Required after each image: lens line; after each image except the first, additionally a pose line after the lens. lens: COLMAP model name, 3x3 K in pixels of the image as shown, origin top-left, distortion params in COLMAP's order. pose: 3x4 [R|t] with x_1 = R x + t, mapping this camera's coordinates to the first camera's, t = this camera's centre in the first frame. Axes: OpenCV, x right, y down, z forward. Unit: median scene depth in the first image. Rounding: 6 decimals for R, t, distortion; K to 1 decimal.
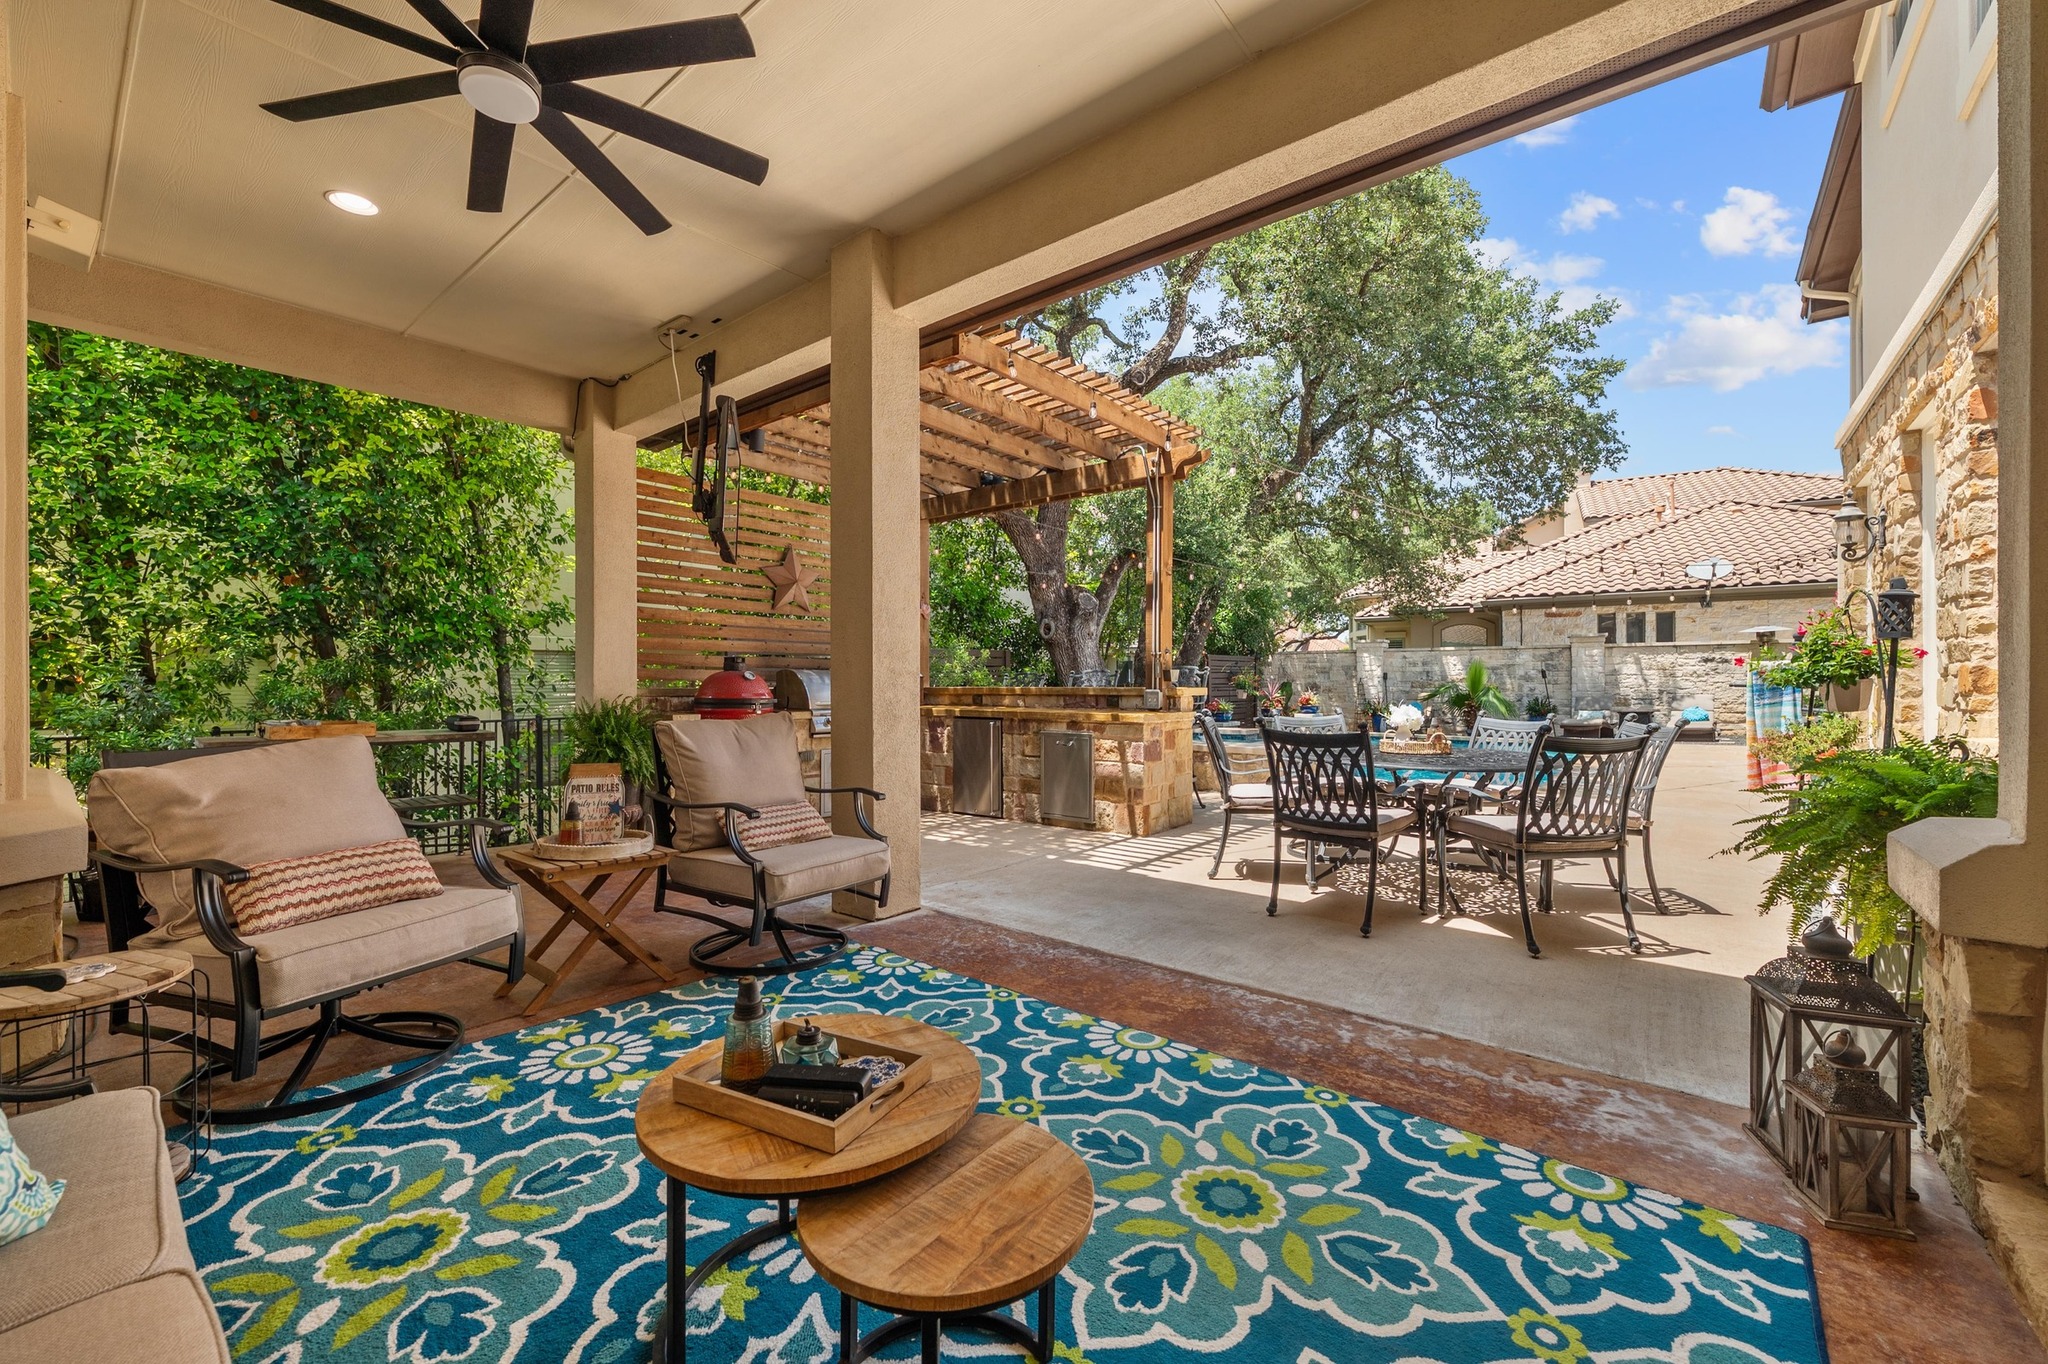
lens RADIAL K [[813.0, 0, 1023.2], [0, 813.0, 683.5], [0, 0, 1]] dist [-0.006543, 0.001005]
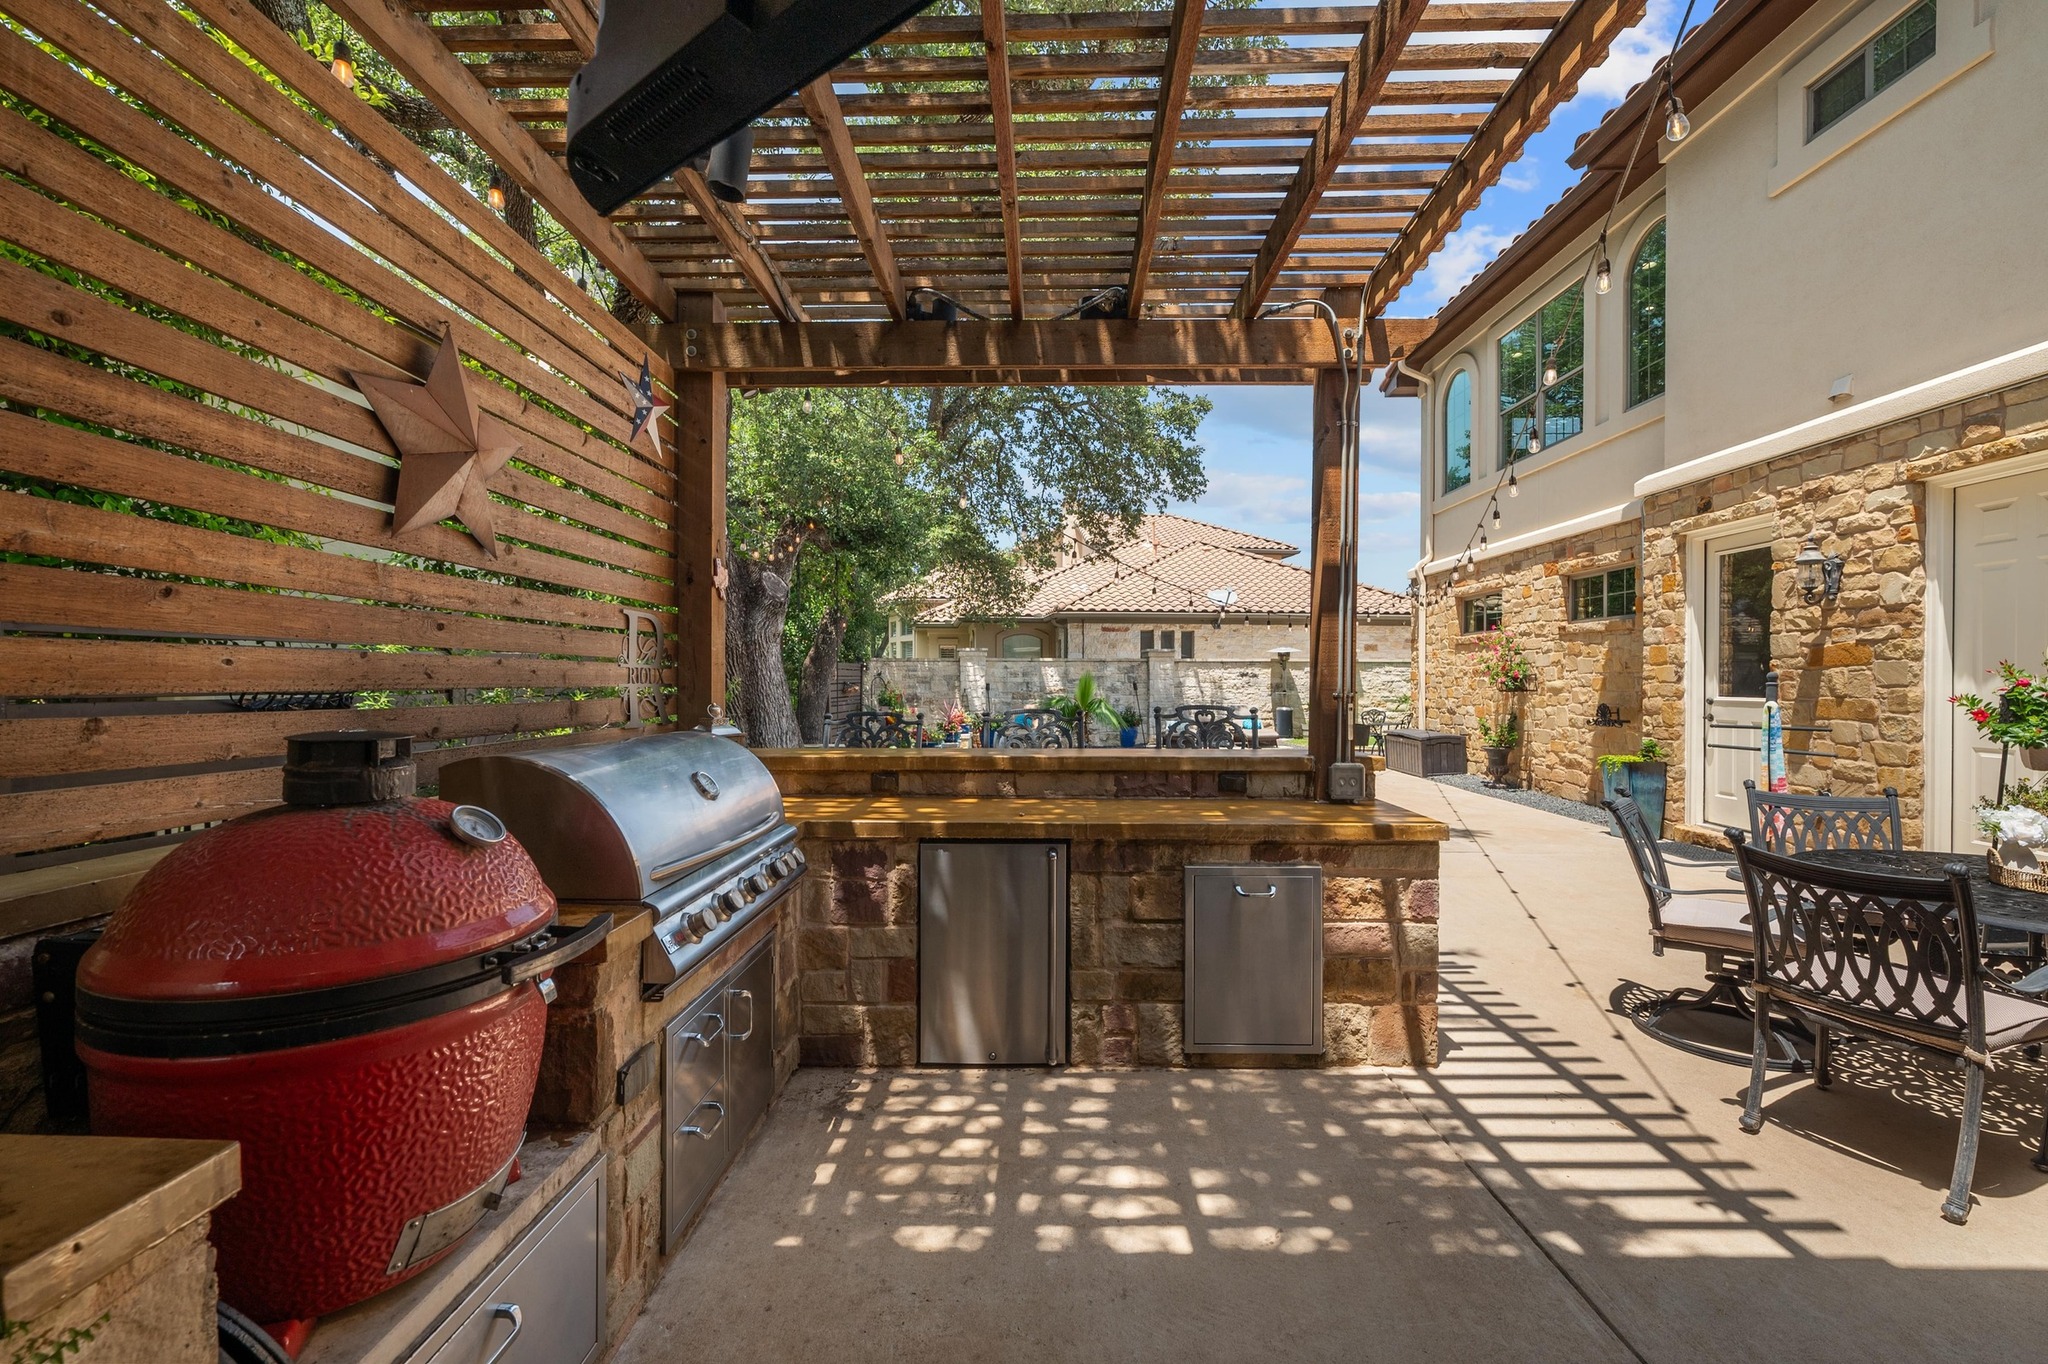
lens RADIAL K [[813.0, 0, 1025.0], [0, 813.0, 686.3], [0, 0, 1]] dist [-0.006543, 0.001005]
pose [[0.787104, -0.001529, 0.616818, -0.125311], [-0.001765, 0.999987, 0.004732, -0.016716], [-0.616818, -0.004813, 0.787091, 0.264115]]
